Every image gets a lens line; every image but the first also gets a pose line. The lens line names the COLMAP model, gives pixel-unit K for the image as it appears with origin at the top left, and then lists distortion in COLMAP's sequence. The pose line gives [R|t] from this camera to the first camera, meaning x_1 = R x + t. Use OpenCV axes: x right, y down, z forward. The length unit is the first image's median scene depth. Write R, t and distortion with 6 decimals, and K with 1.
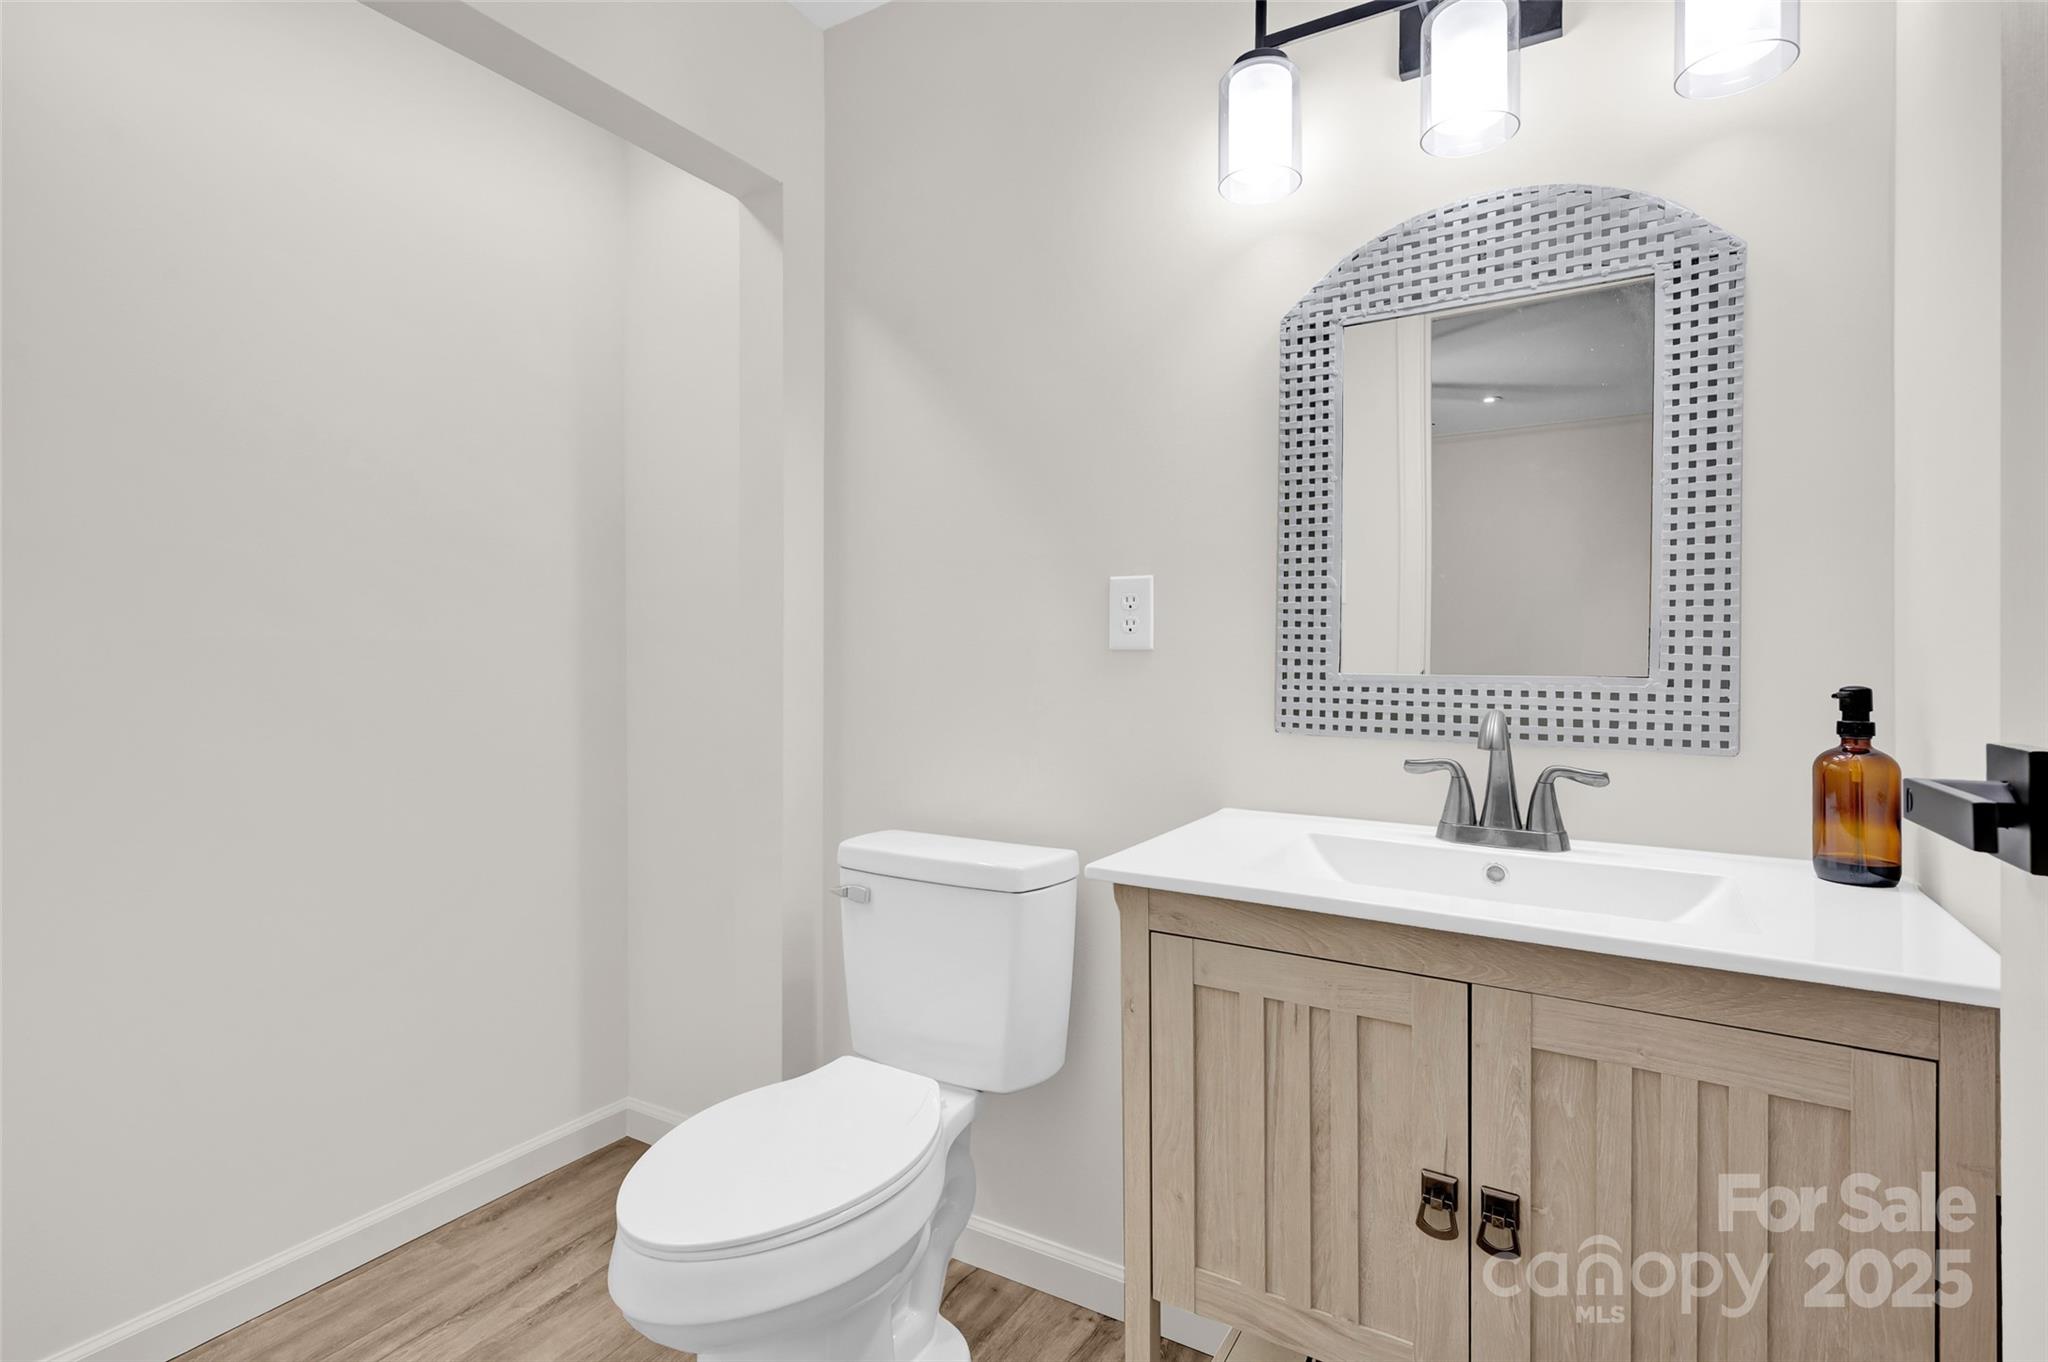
lens RADIAL K [[949.5, 0, 1025.0], [0, 949.5, 673.7], [0, 0, 1]] dist [-0.000358, -0.000117]
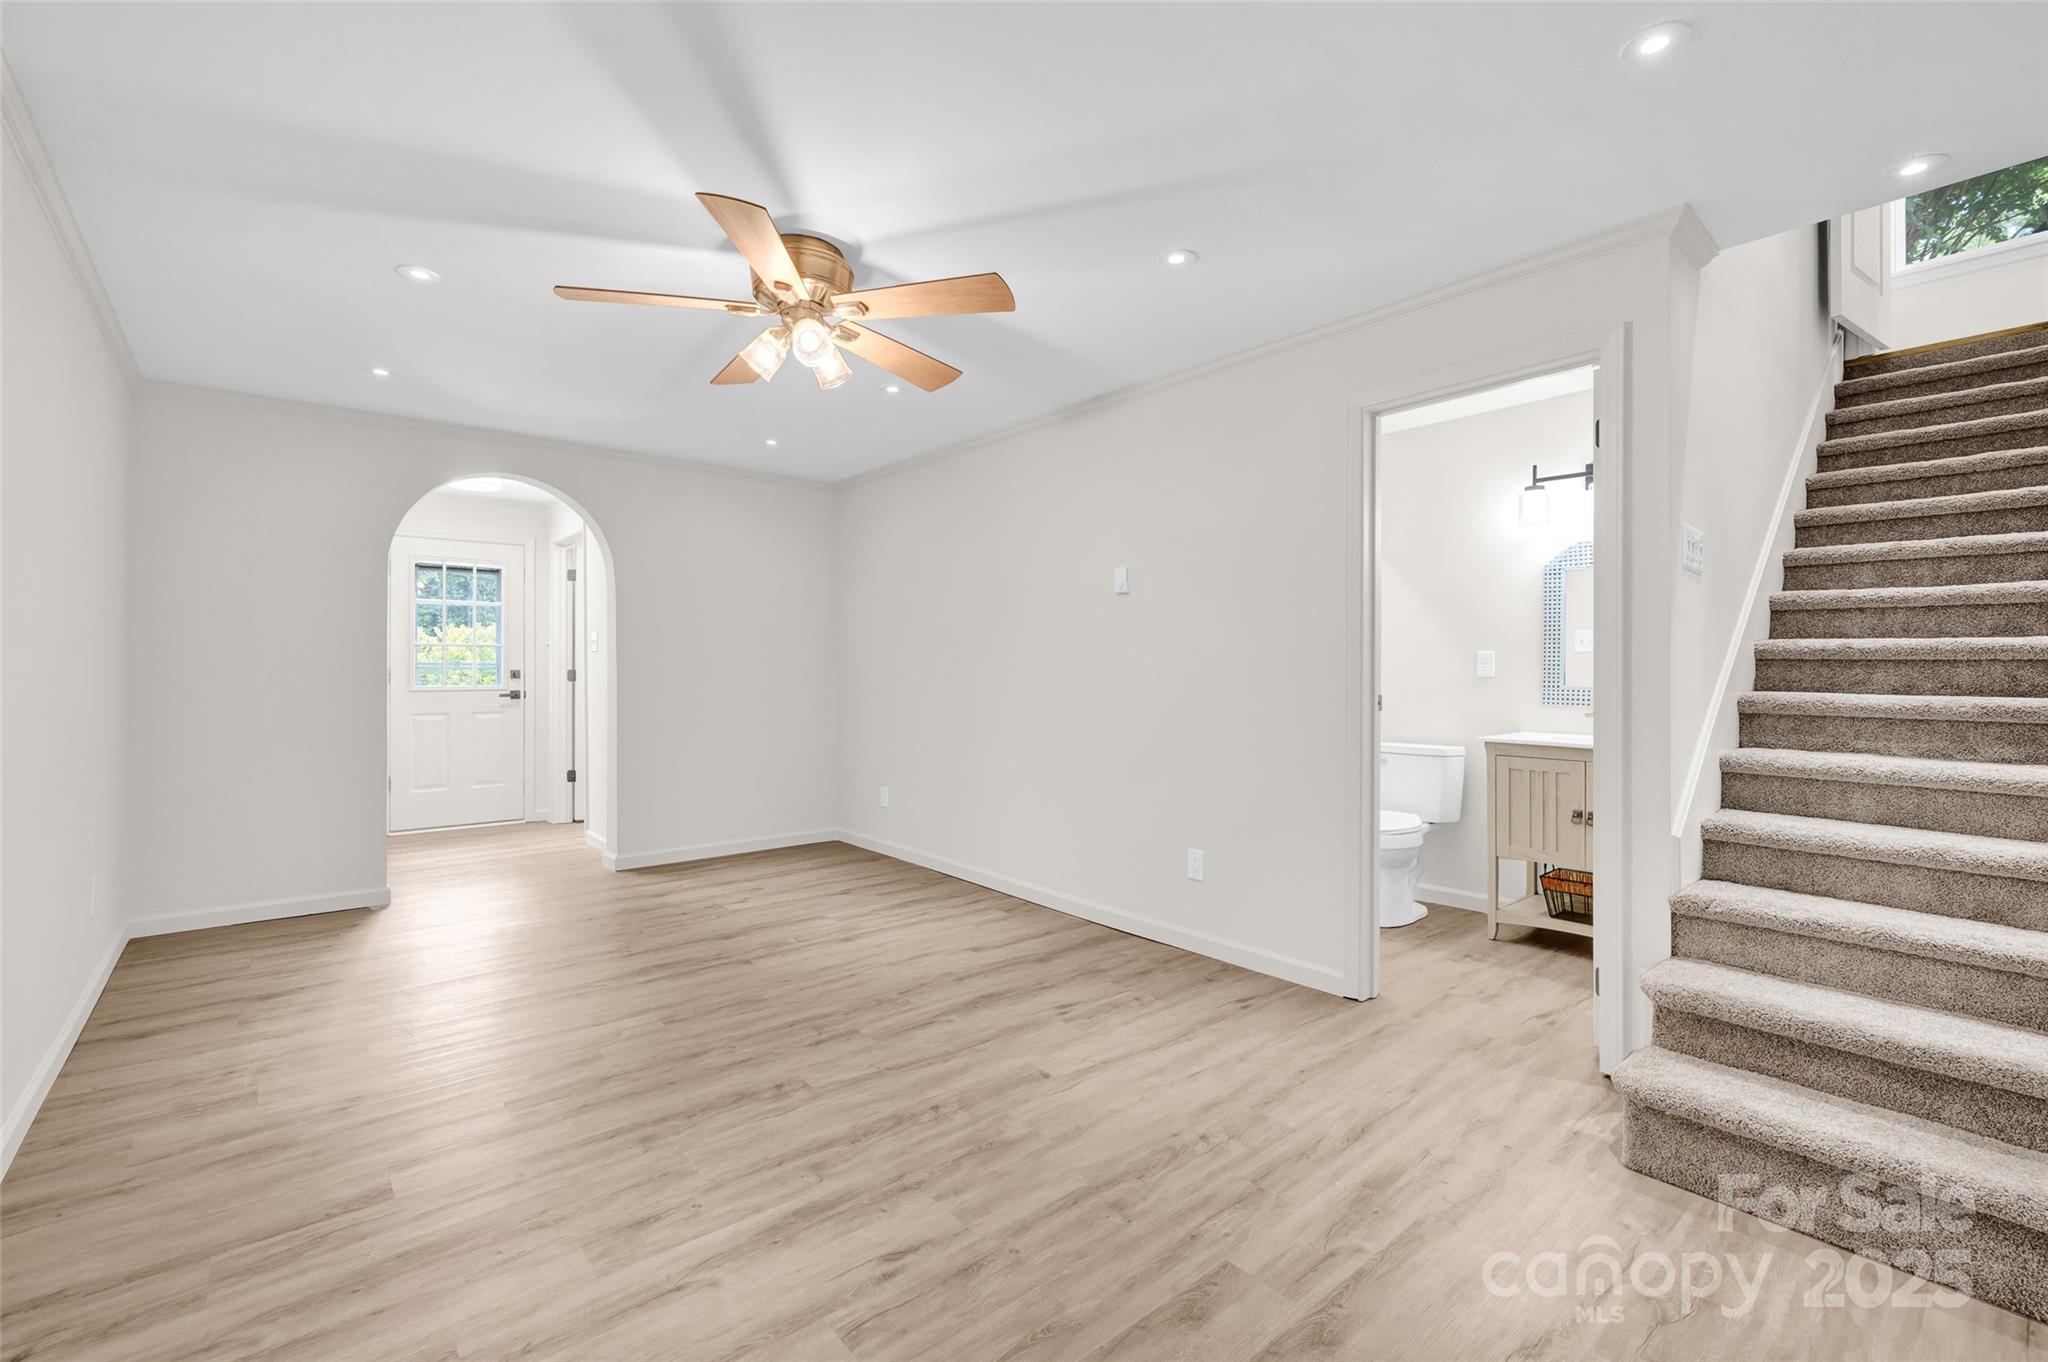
lens RADIAL K [[874.7, 0, 1017.7], [0, 874.7, 677.5], [0, 0, 1]] dist [0.000952, -0.000013]
pose [[0.940598, 0.000455, -0.339521, -0.368034], [-0.002833, 0.999975, -0.006509, -0.001993], [0.339510, 0.007085, 0.940576, -2.259757]]
